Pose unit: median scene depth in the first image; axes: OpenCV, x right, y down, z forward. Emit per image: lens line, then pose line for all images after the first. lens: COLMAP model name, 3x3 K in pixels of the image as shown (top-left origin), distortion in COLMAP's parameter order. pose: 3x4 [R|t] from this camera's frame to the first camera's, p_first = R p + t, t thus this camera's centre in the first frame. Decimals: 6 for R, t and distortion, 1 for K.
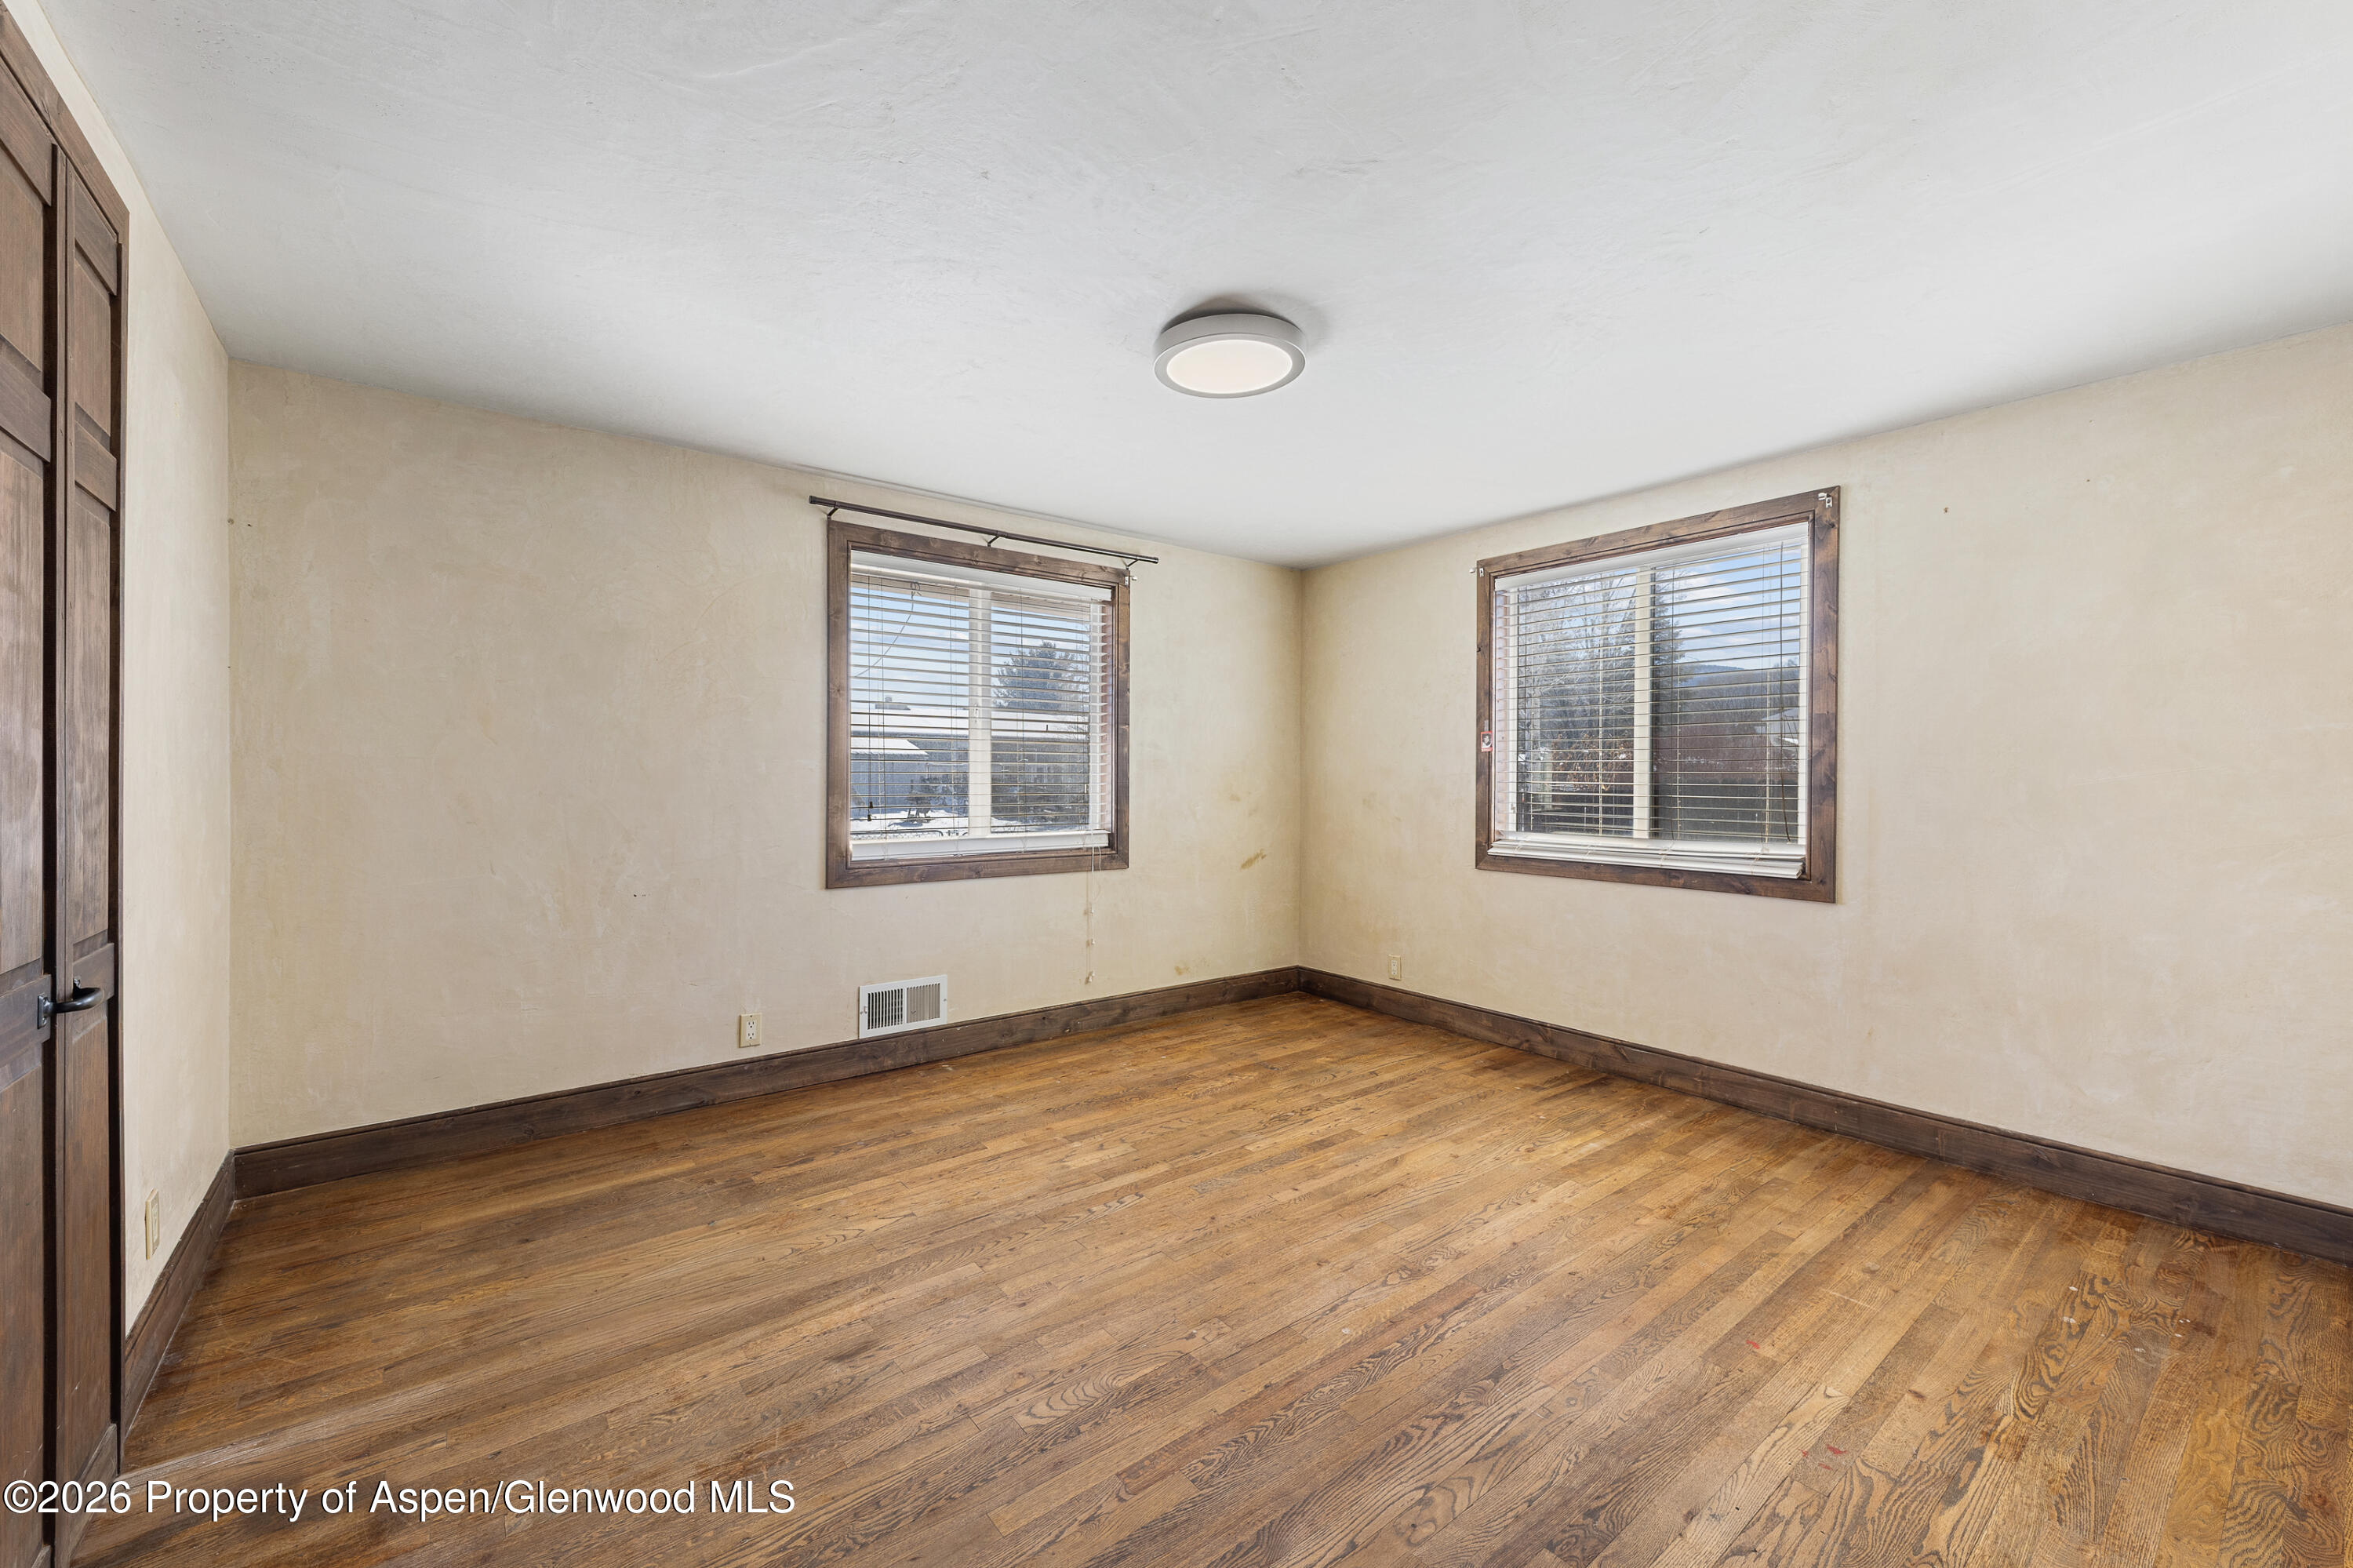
lens RADIAL K [[933.1, 0, 1172.9], [0, 933.1, 780.2], [0, 0, 1]] dist [0.000361, -0.001035]
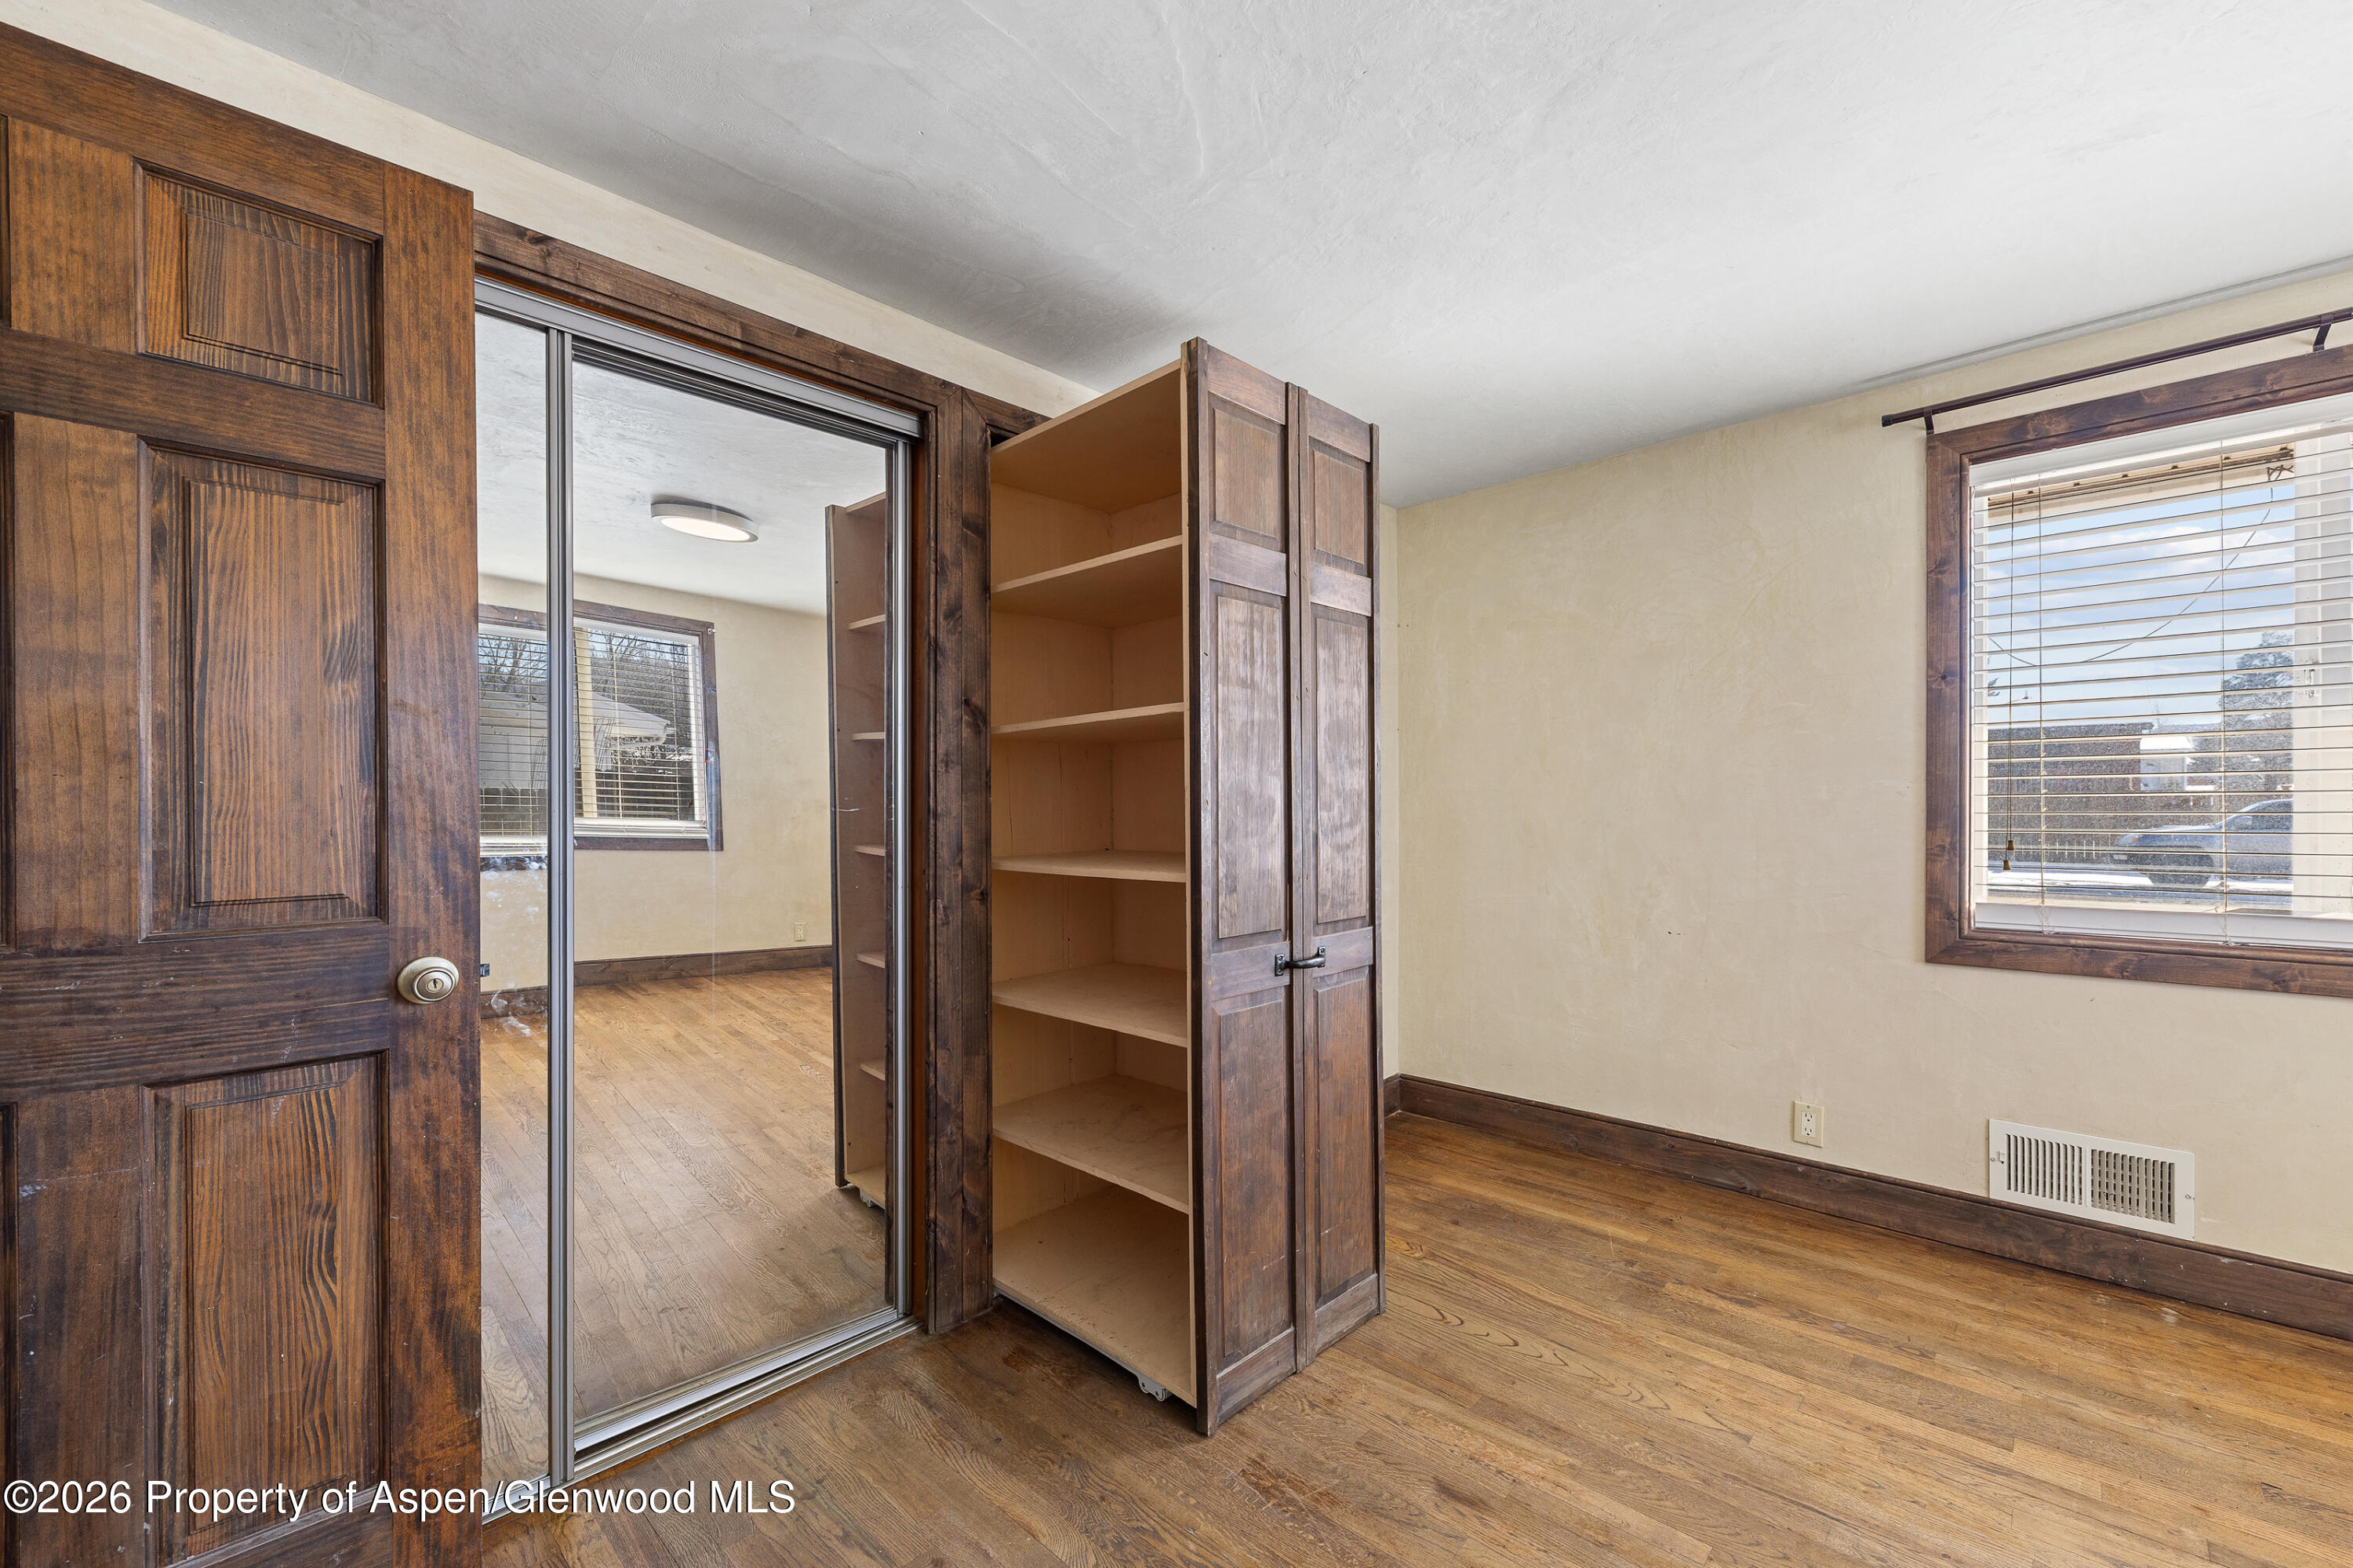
lens RADIAL K [[933.1, 0, 1171.6], [0, 933.1, 802.4], [0, 0, 1]] dist [0.000361, -0.001035]
pose [[0.145057, -0.007267, -0.989397, 0.269650], [0.004976, 0.999966, -0.006615, -0.002279], [0.989411, -0.003963, 0.145089, 0.374567]]
